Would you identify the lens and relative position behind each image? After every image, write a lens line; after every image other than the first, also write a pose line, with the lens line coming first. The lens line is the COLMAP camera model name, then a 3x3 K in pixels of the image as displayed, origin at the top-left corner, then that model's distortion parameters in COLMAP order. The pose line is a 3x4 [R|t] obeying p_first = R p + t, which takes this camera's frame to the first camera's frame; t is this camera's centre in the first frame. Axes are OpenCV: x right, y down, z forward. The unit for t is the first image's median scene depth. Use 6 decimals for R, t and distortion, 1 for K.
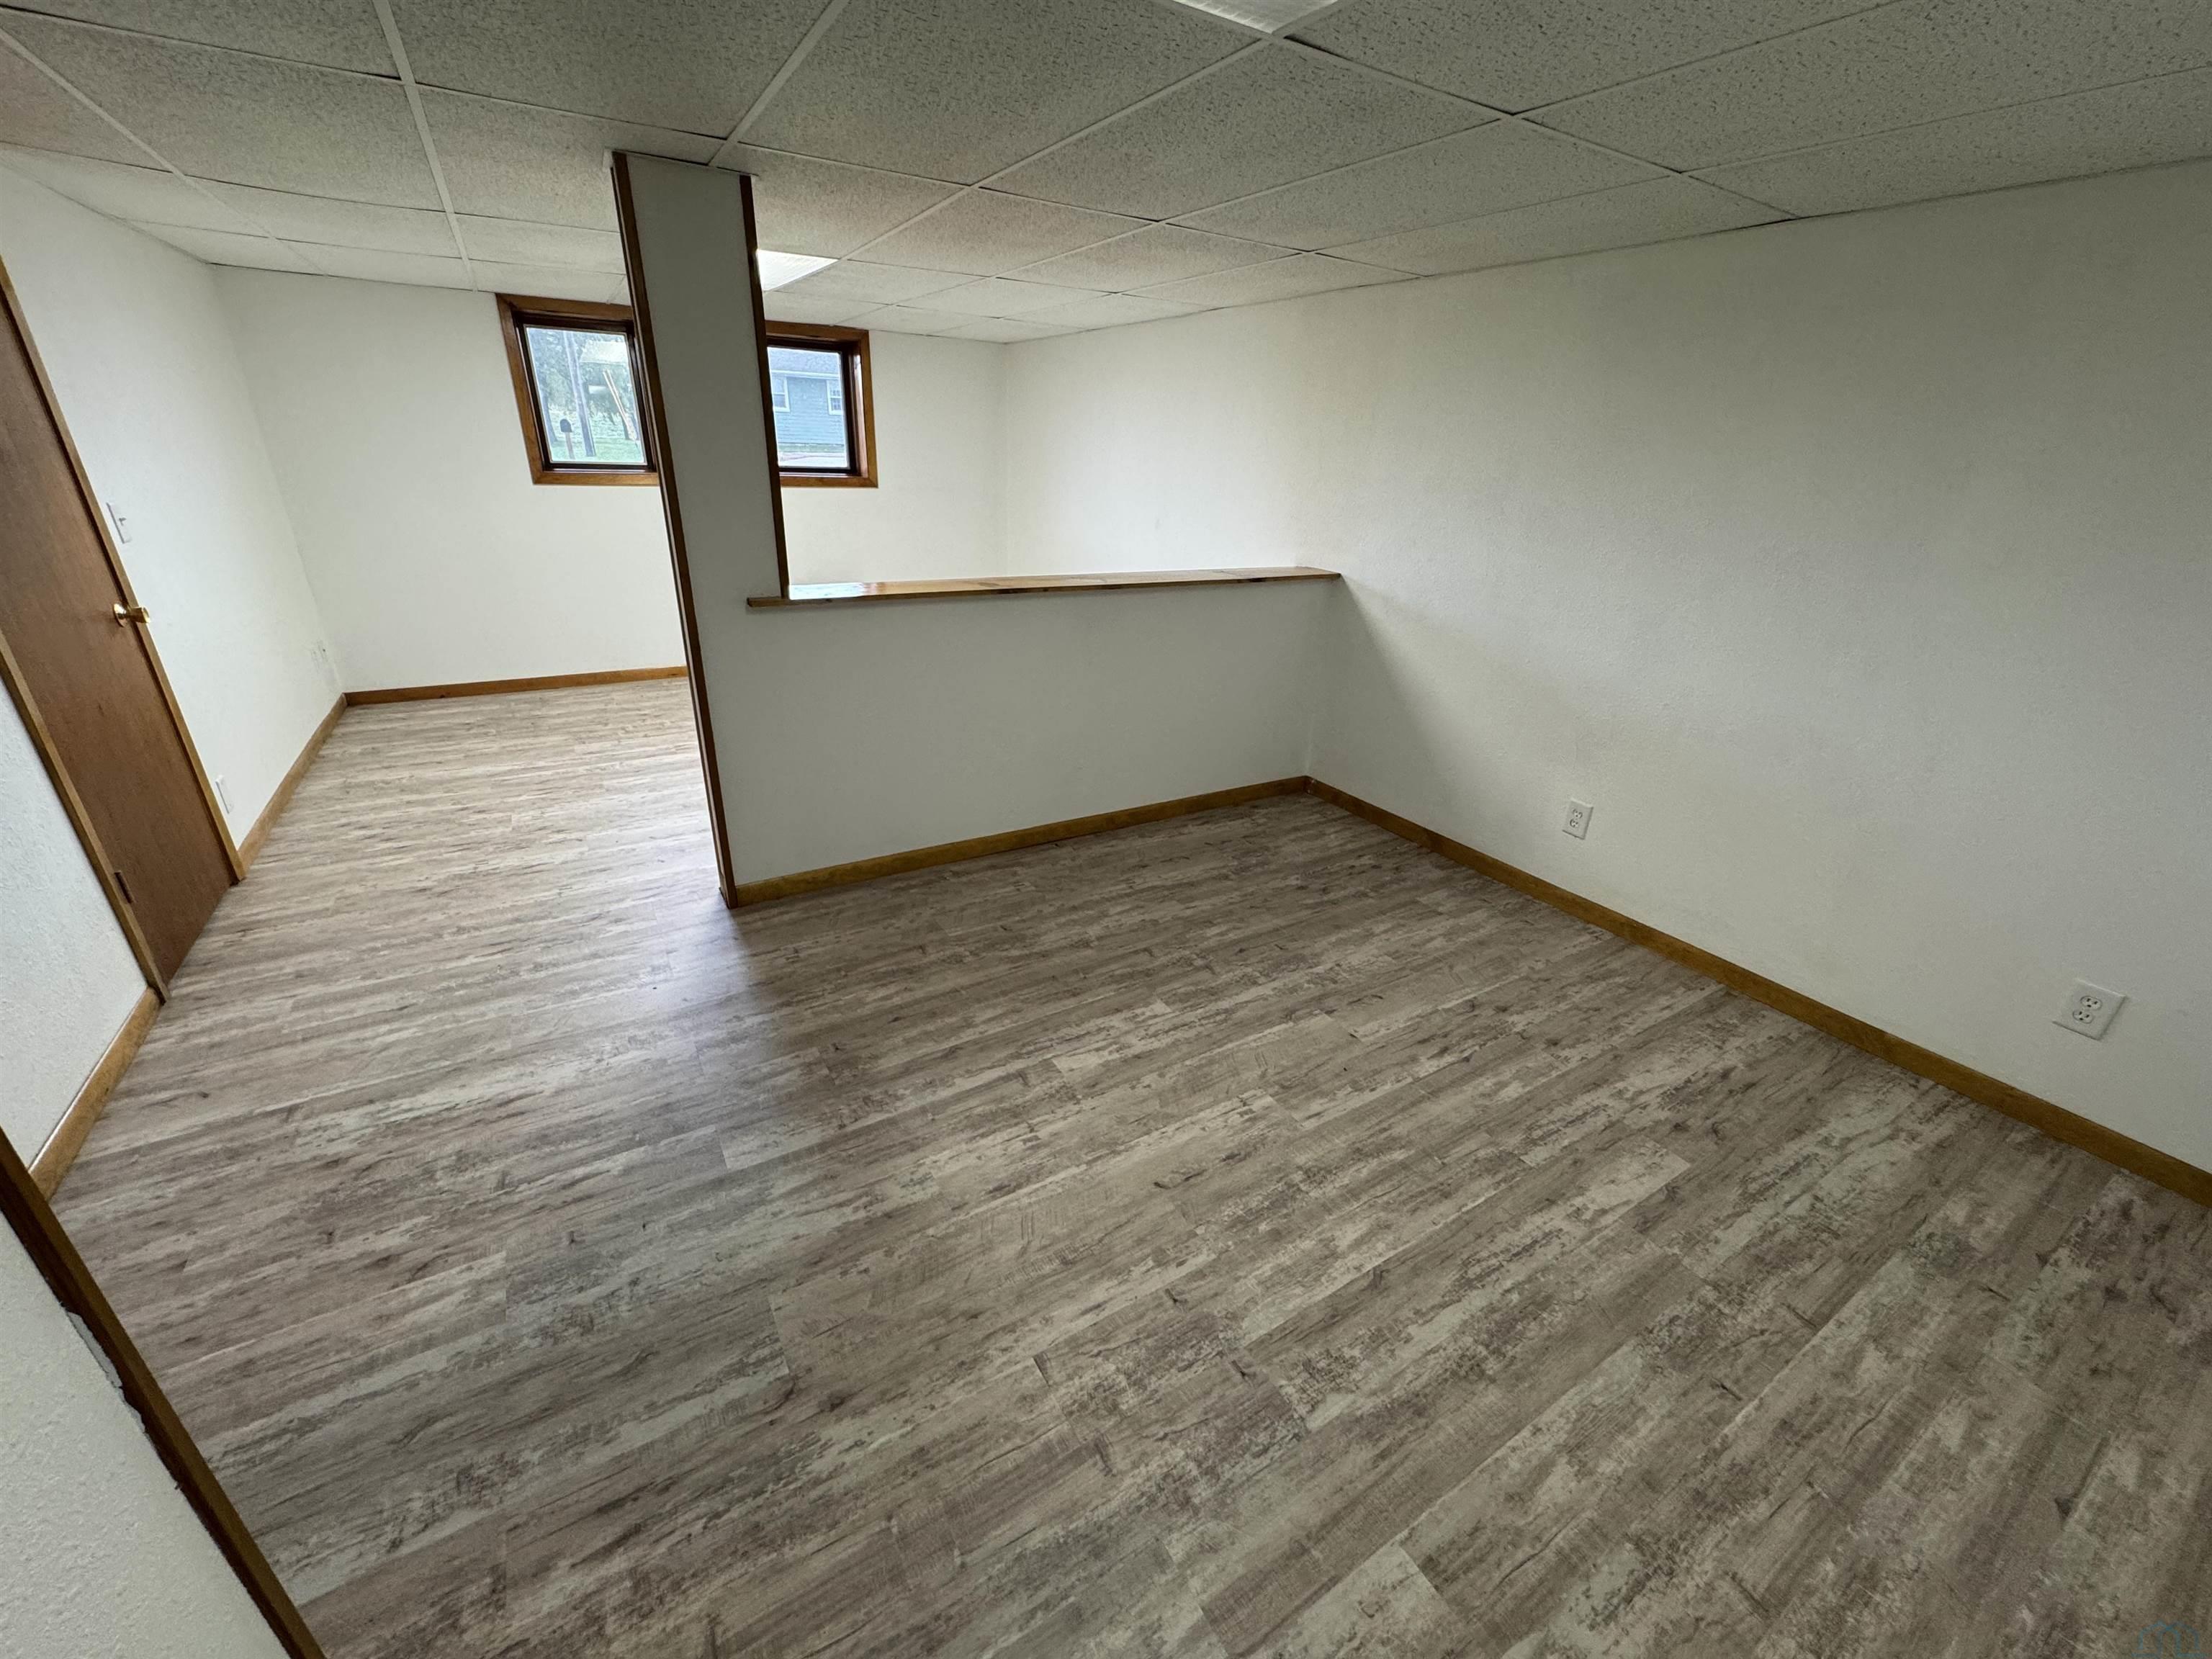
lens RADIAL K [[878.9, 0, 1099.2], [0, 878.9, 838.0], [0, 0, 1]] dist [-0.003925, 0.000276]
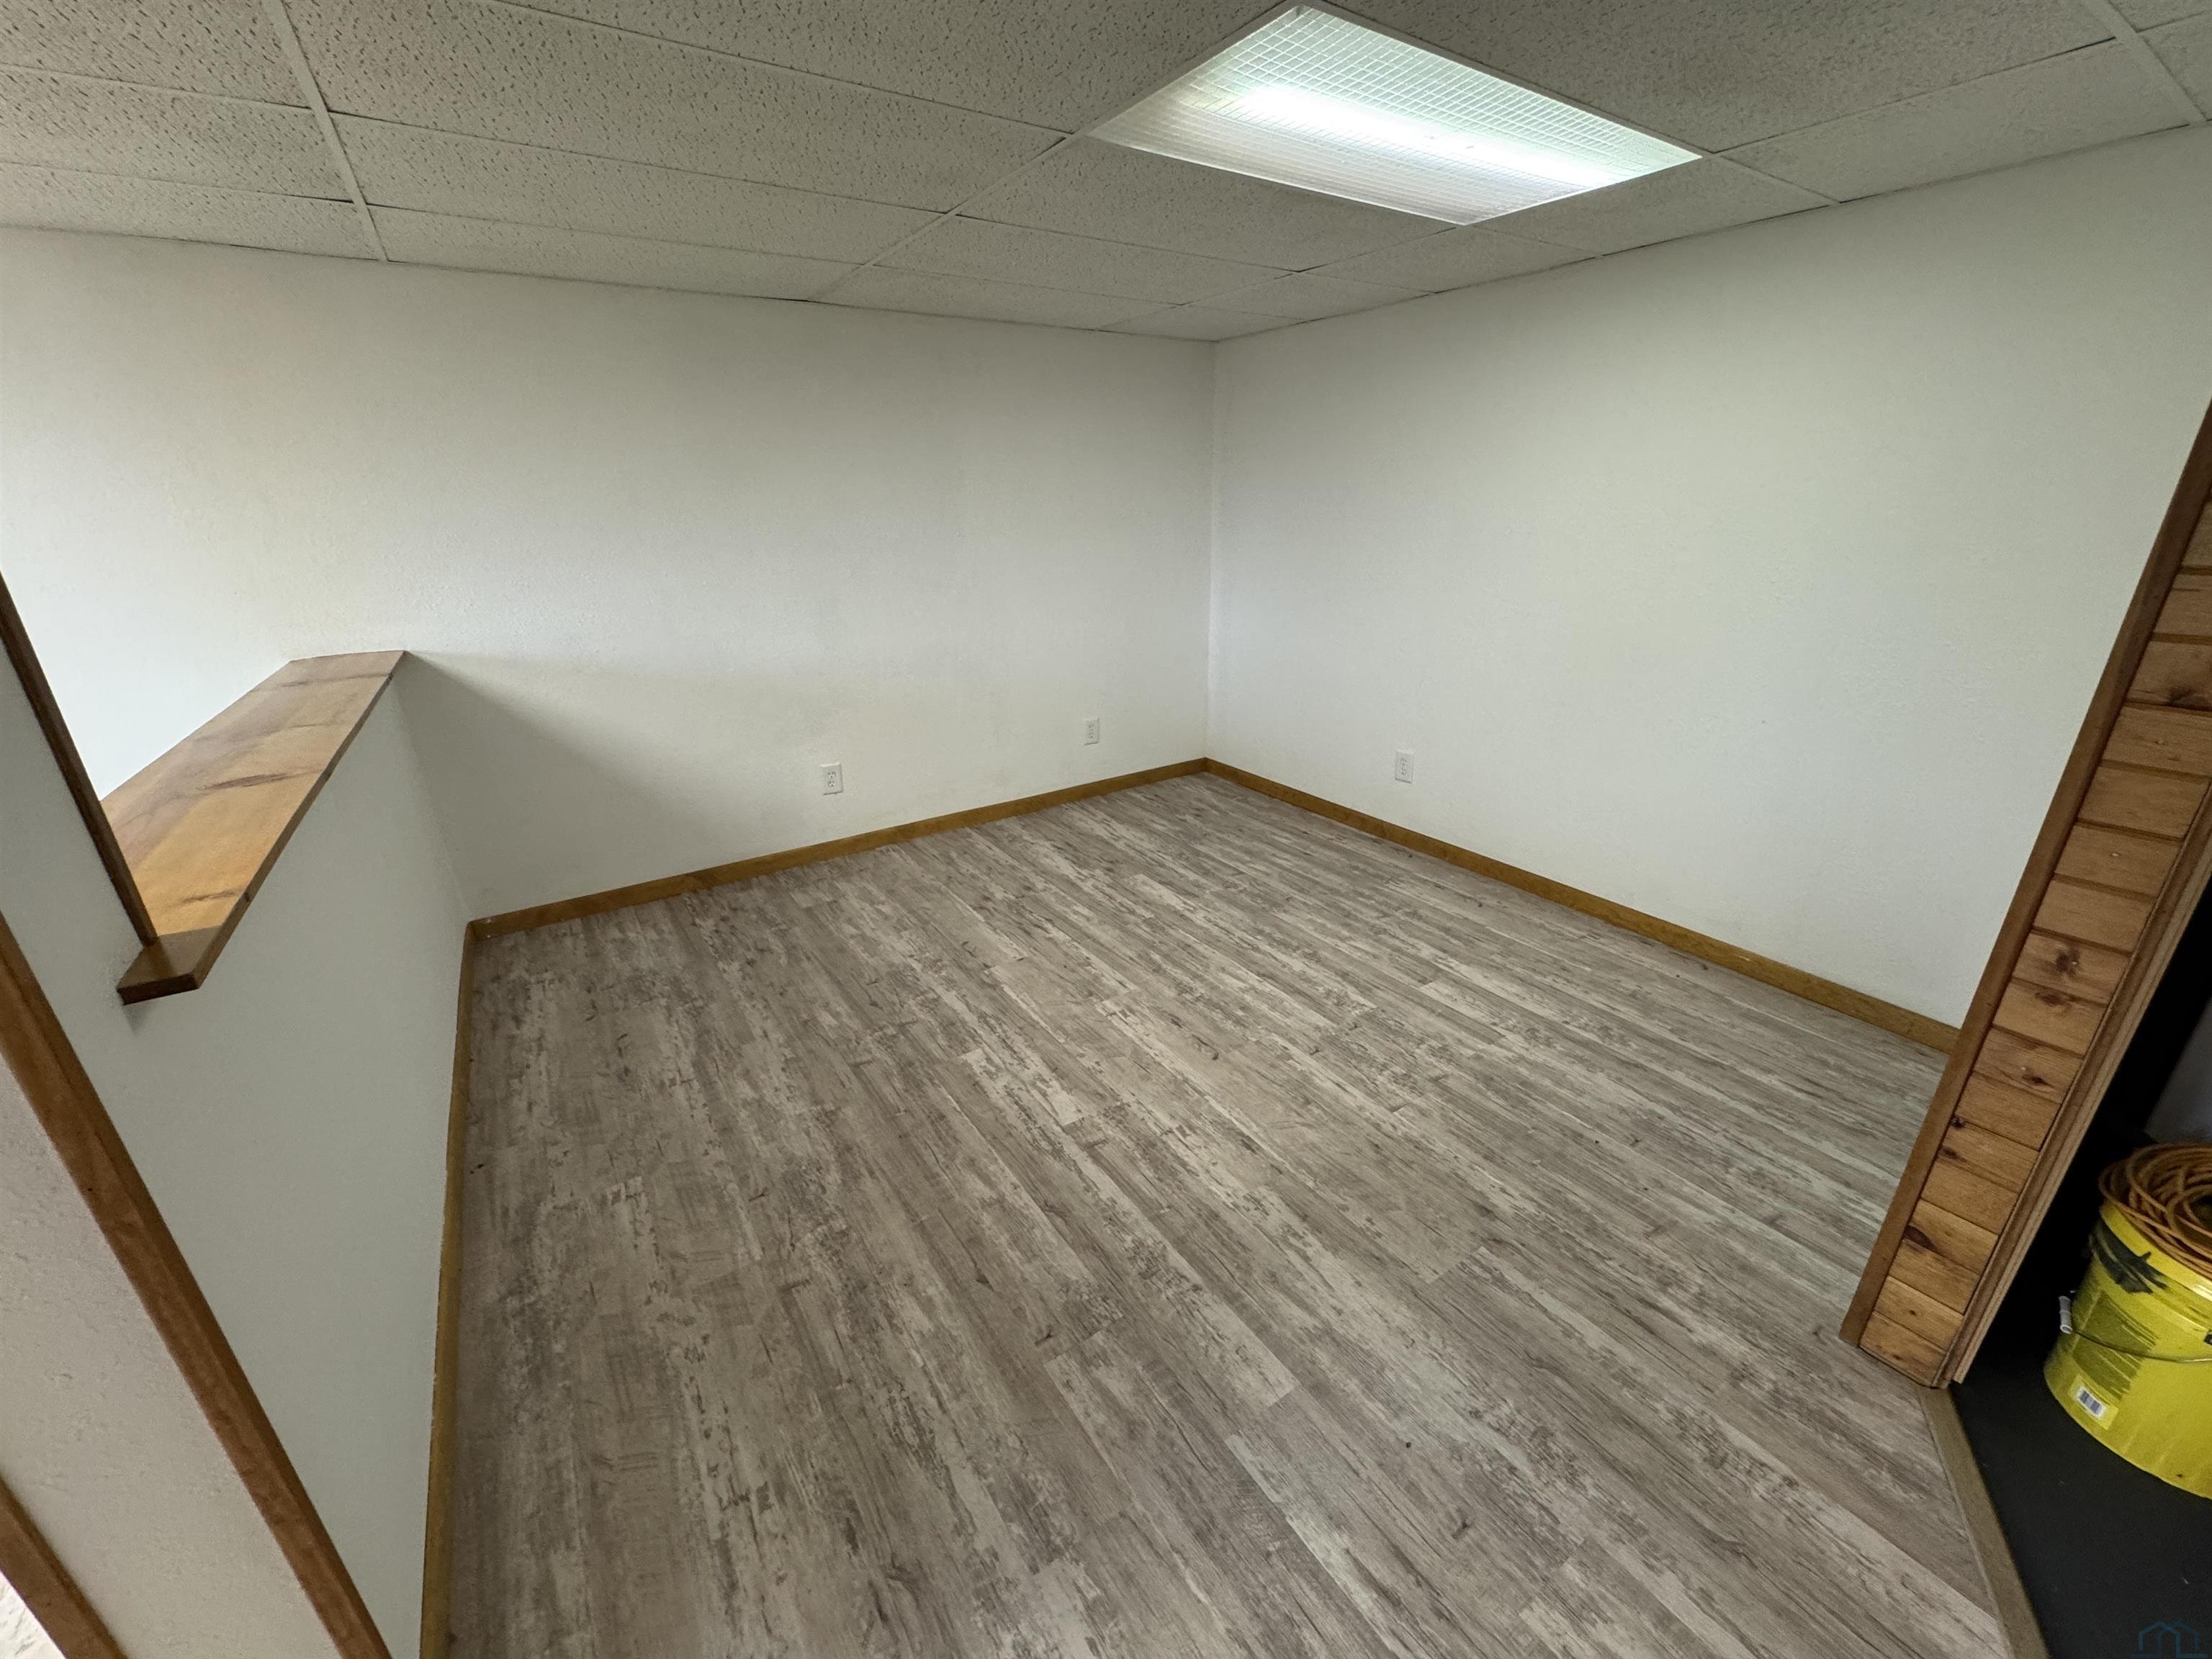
lens RADIAL K [[878.9, 0, 1107.8], [0, 878.9, 825.9], [0, 0, 1]] dist [-0.003925, 0.000276]
pose [[-0.044639, -0.388693, 0.920285, -0.951228], [0.420592, 0.828270, 0.370231, -0.405277], [-0.906151, 0.403592, 0.126508, 0.855351]]
